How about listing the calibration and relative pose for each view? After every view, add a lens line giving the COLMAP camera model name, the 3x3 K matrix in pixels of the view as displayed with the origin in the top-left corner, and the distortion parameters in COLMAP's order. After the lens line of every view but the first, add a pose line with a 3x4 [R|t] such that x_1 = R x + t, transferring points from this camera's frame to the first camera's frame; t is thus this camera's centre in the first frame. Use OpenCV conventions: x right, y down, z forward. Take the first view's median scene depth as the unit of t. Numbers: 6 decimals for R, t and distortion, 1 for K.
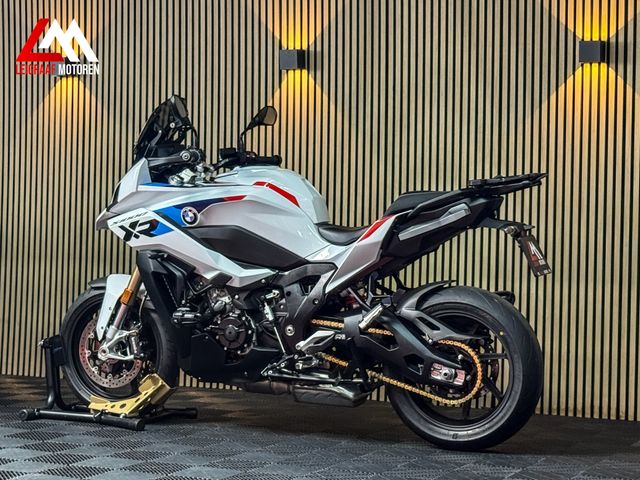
lens RADIAL K [[1370.9, 0, 320.0], [0, 1370.9, 240.0], [0, 0, 1]] dist [0.098521, 0.376813]
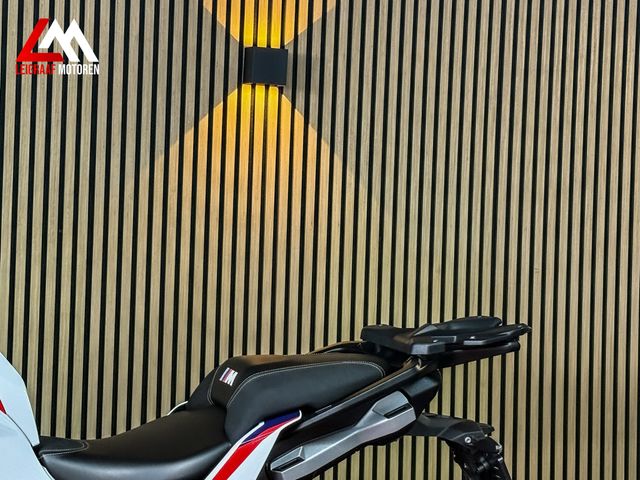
lens RADIAL K [[1370.9, 0, 320.0], [0, 1370.9, 240.0], [0, 0, 1]] dist [0.098521, 0.376813]
pose [[0.727889, 0.002186, 0.685692, -0.222767], [-0.011098, 0.999901, 0.008594, -0.076991], [-0.685606, -0.013865, 0.727841, 0.635722]]
